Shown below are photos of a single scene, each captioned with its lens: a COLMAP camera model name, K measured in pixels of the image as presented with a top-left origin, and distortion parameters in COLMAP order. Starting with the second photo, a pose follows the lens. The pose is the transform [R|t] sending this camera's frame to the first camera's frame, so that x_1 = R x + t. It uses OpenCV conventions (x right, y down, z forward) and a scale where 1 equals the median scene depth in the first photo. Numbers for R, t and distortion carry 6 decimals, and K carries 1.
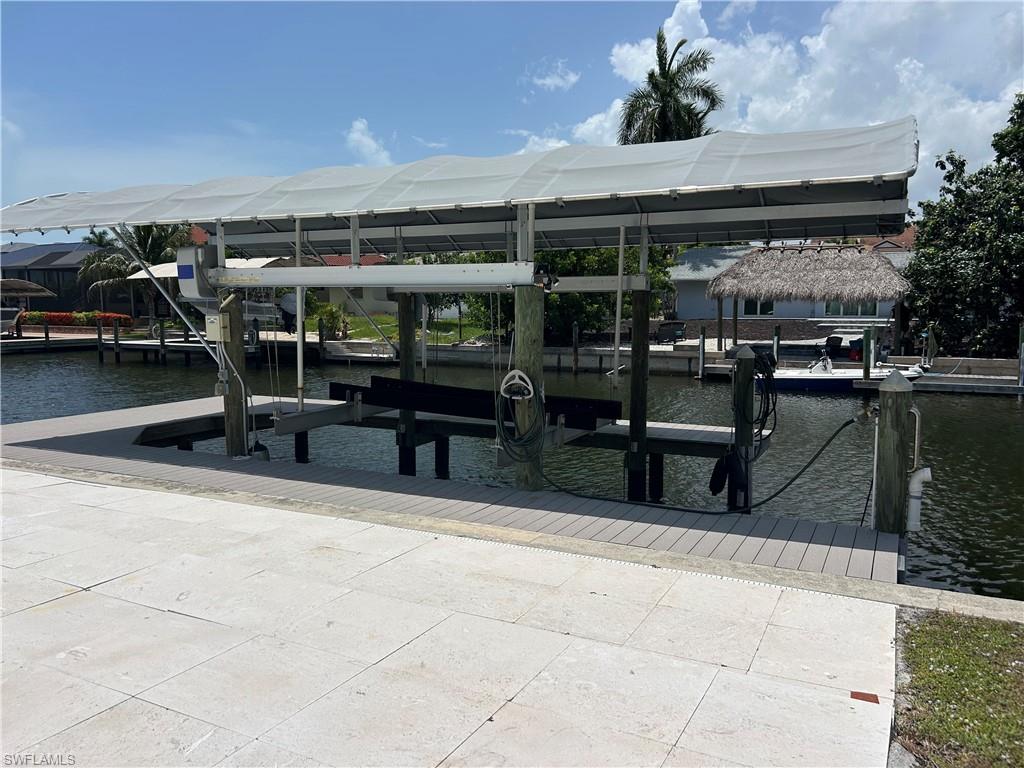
lens RADIAL K [[776.3, 0, 514.5], [0, 776.3, 389.9], [0, 0, 1]] dist [0.080446, -0.131689]
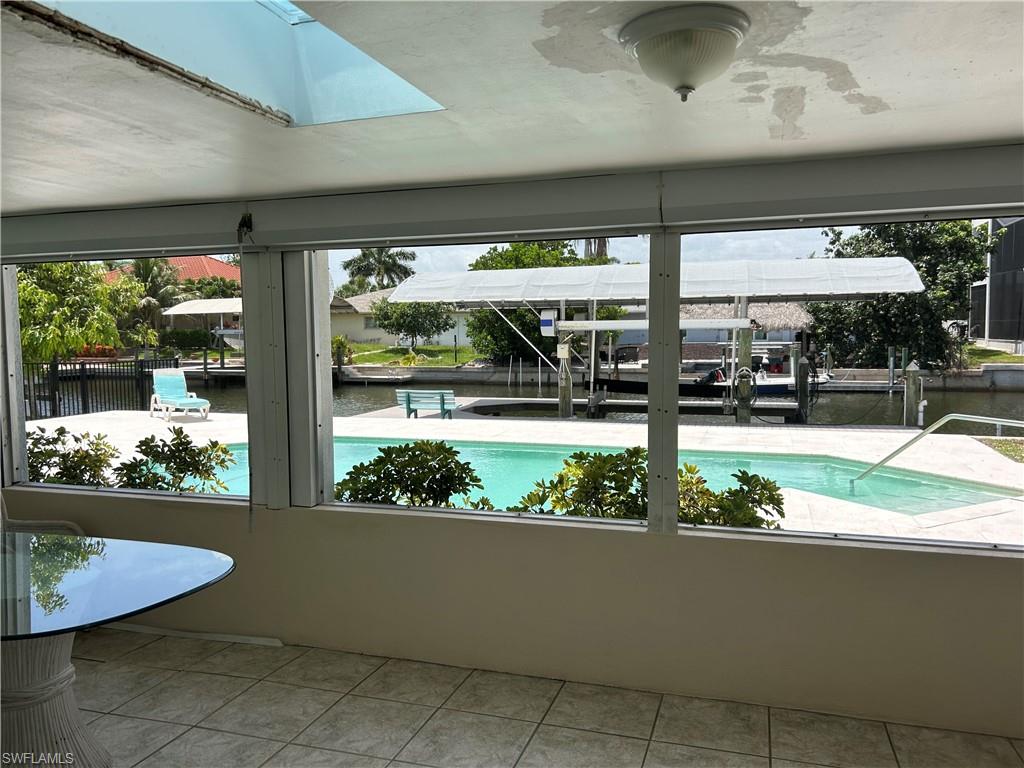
lens RADIAL K [[768.5, 0, 511.5], [0, 768.5, 370.3], [0, 0, 1]] dist [0.010897, 0.003530]
pose [[0.986155, -0.017151, 0.164937, -0.225078], [0.026573, 0.998128, -0.055086, 0.018957], [-0.163684, 0.058707, 0.984765, -0.234318]]
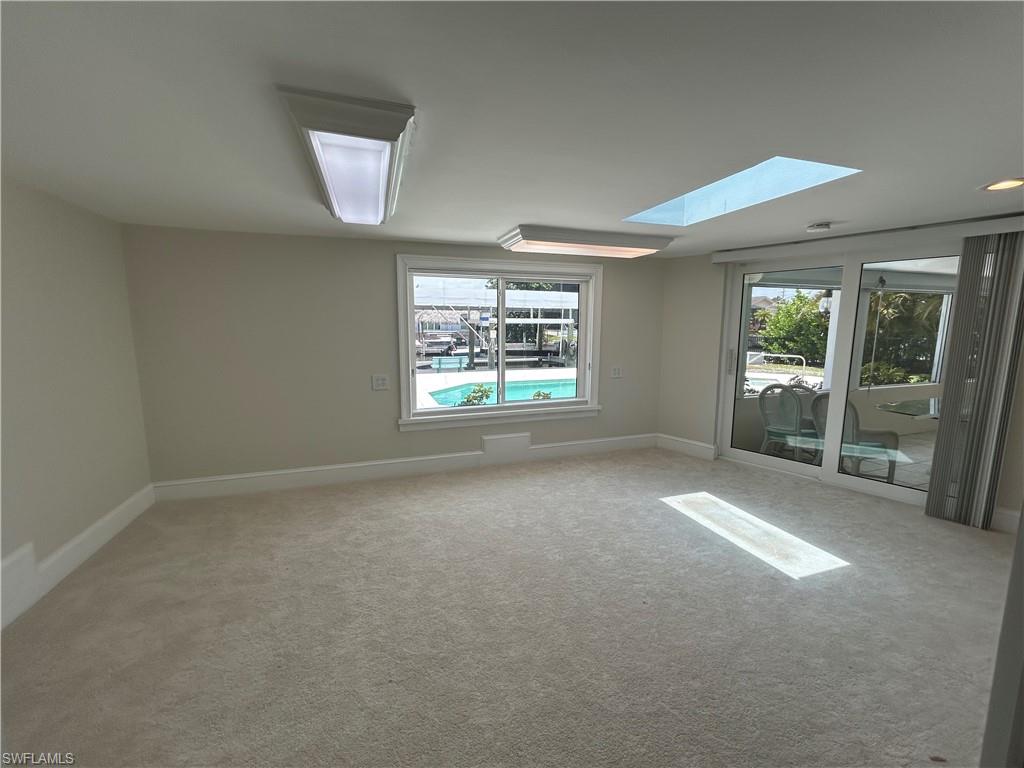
lens RADIAL K [[414.0, 0, 509.8], [0, 414.0, 382.1], [0, 0, 1]] dist [0.003286, 0.000053]
pose [[0.698501, -0.097651, 0.708916, -0.476767], [0.075180, 0.995177, 0.063006, 0.007498], [-0.711649, 0.009287, 0.702473, -0.115741]]
